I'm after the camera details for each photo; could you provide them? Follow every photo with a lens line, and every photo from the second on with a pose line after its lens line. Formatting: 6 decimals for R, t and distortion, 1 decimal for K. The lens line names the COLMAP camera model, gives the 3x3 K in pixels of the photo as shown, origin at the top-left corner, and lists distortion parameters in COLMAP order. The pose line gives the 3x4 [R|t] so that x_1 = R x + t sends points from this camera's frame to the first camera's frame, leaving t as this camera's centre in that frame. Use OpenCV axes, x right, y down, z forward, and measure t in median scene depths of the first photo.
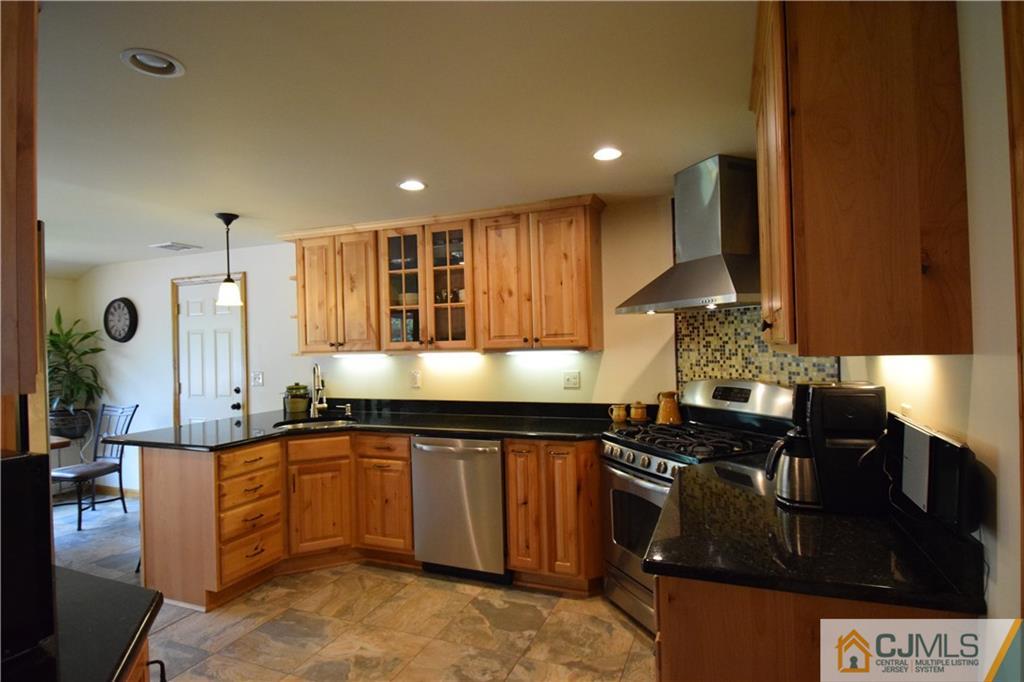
lens RADIAL K [[524.2, 0, 513.8], [0, 524.2, 345.3], [0, 0, 1]] dist [-0.007594, -0.004333]
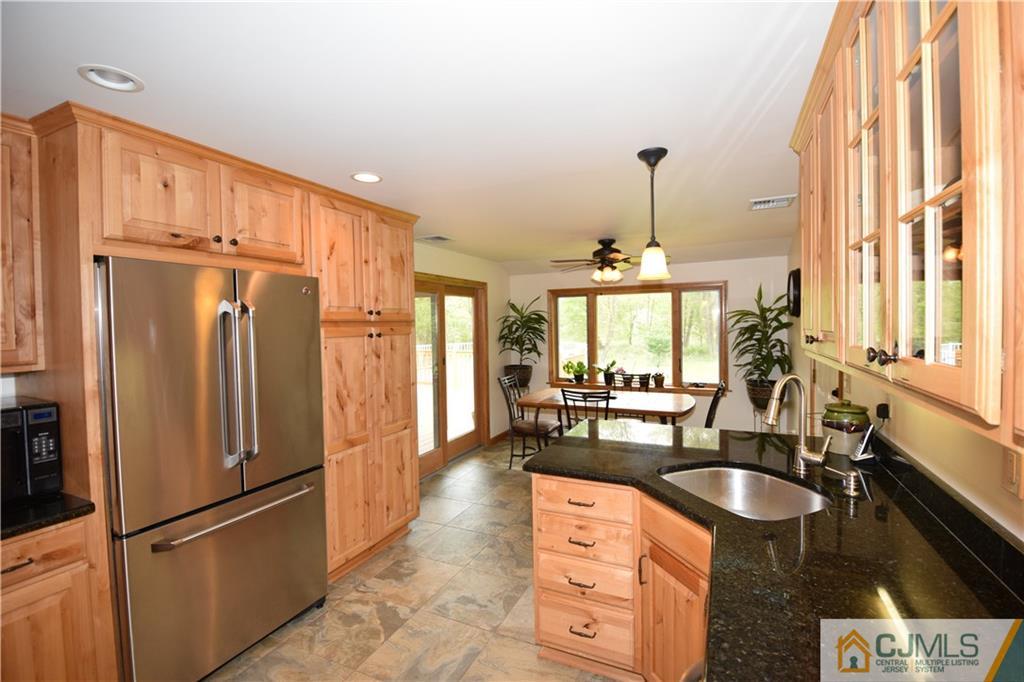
lens RADIAL K [[447.4, 0, 516.3], [0, 447.4, 339.1], [0, 0, 1]] dist [-0.005253, -0.009469]
pose [[-0.051367, 0.058530, -0.996963, 0.094564], [0.029345, 0.997939, 0.057076, -0.039774], [0.998249, -0.026324, -0.052978, 0.947098]]
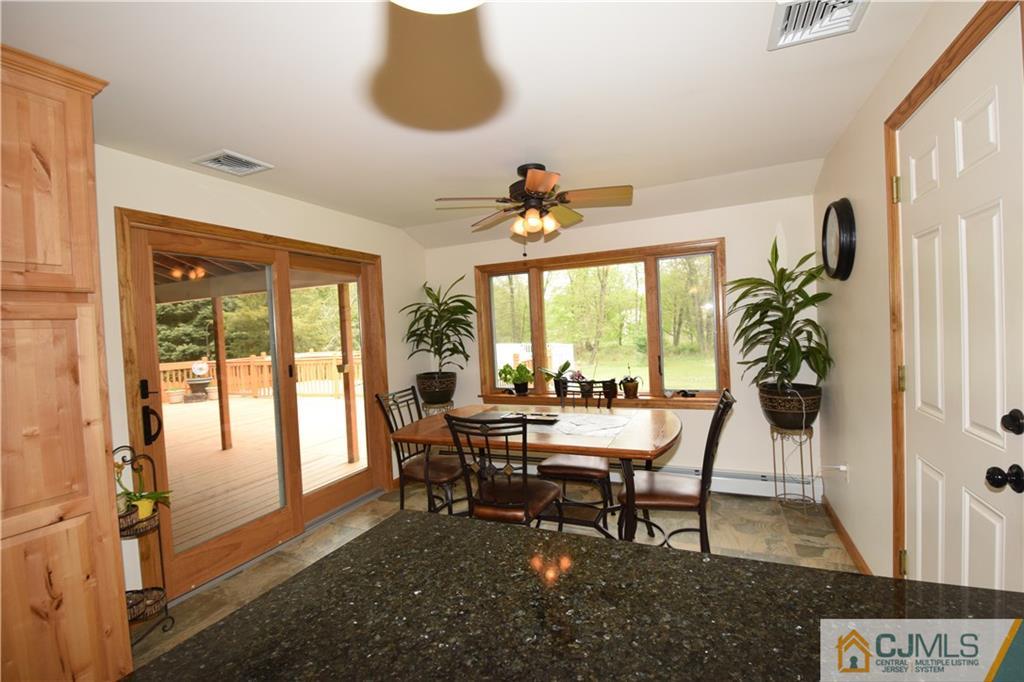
lens RADIAL K [[447.4, 0, 518.4], [0, 447.4, 338.5], [0, 0, 1]] dist [-0.005253, -0.009469]
pose [[-0.027386, 0.048457, -0.998450, -0.465345], [0.058865, 0.997169, 0.046781, 0.029244], [0.997890, -0.057493, -0.030161, 1.151573]]
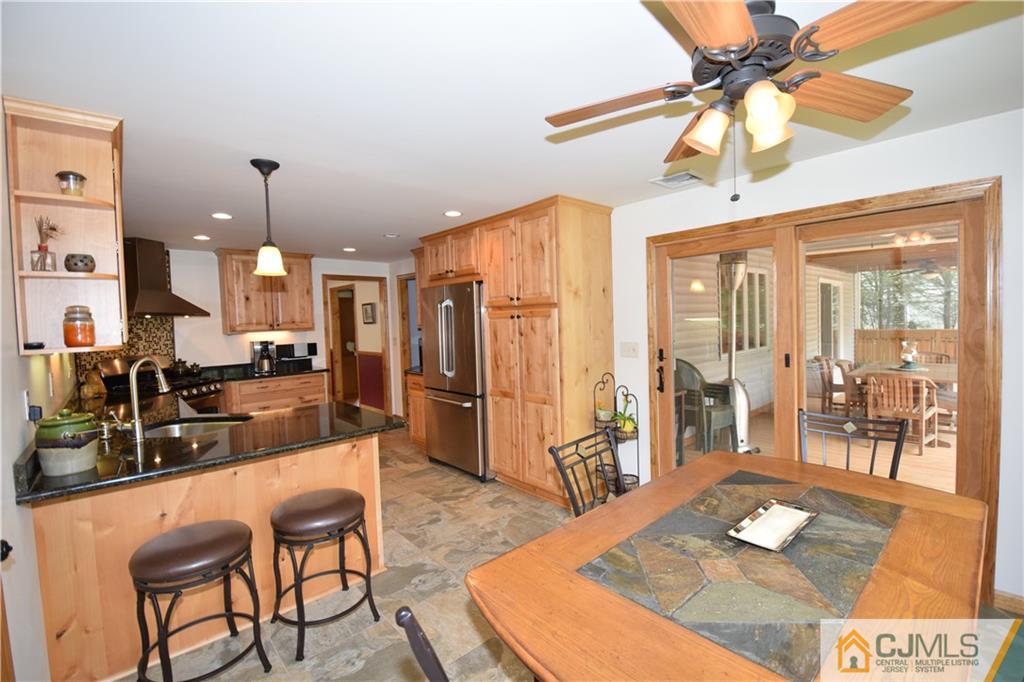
lens RADIAL K [[447.4, 0, 527.4], [0, 447.4, 339.7], [0, 0, 1]] dist [-0.005253, -0.009469]
pose [[-0.901006, 0.031782, 0.432642, -1.369817], [0.049707, 0.998308, 0.030181, 0.023321], [-0.430950, 0.048698, -0.901061, 1.652091]]
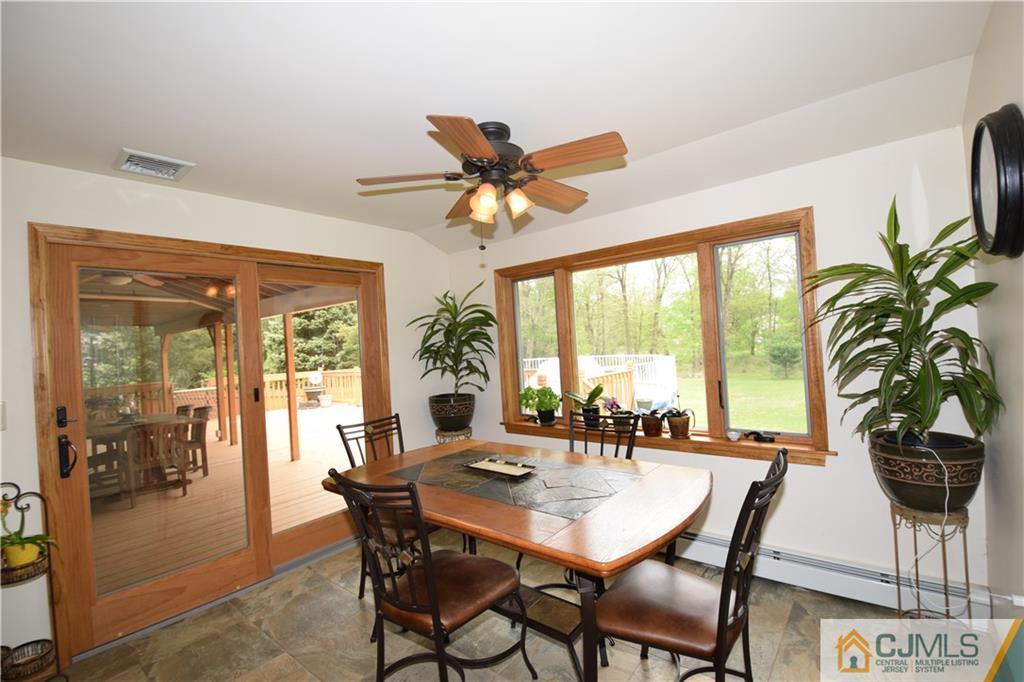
lens RADIAL K [[447.4, 0, 517.4], [0, 447.4, 339.0], [0, 0, 1]] dist [-0.005253, -0.009469]
pose [[-0.290055, 0.030396, -0.956527, -0.743080], [0.073432, 0.997256, 0.009423, 0.036766], [0.954189, -0.067507, -0.291491, 1.378189]]
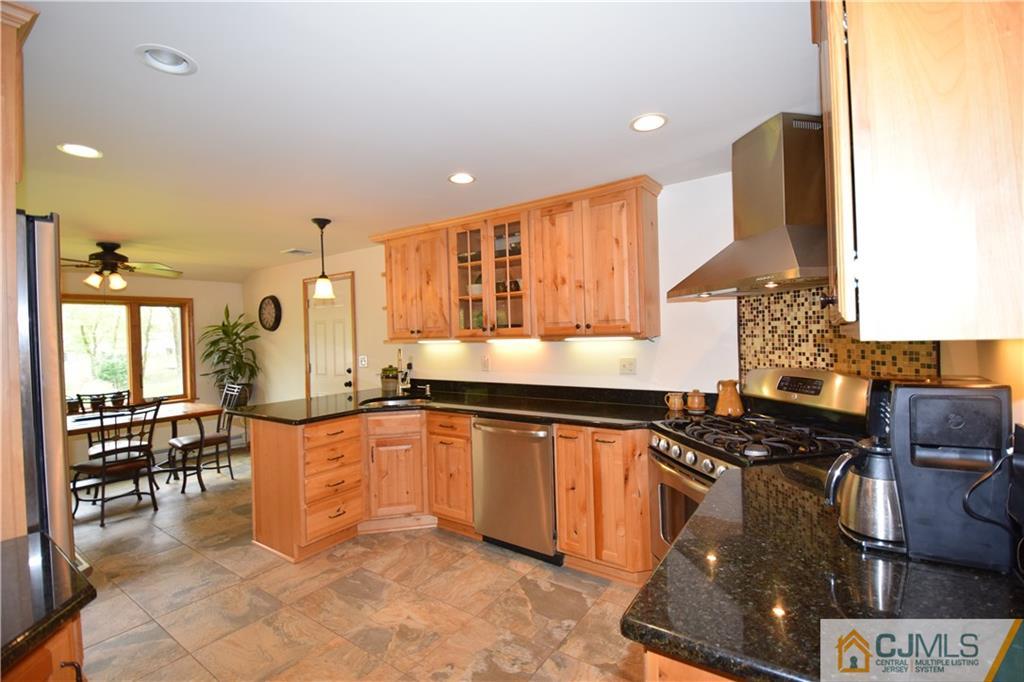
lens RADIAL K [[447.4, 0, 512.7], [0, 447.4, 339.3], [0, 0, 1]] dist [-0.005253, -0.009469]
pose [[0.976970, -0.000204, -0.213379, 0.086629], [0.003158, 0.999904, 0.013503, 0.003105], [0.213355, -0.013866, 0.976876, 0.134108]]
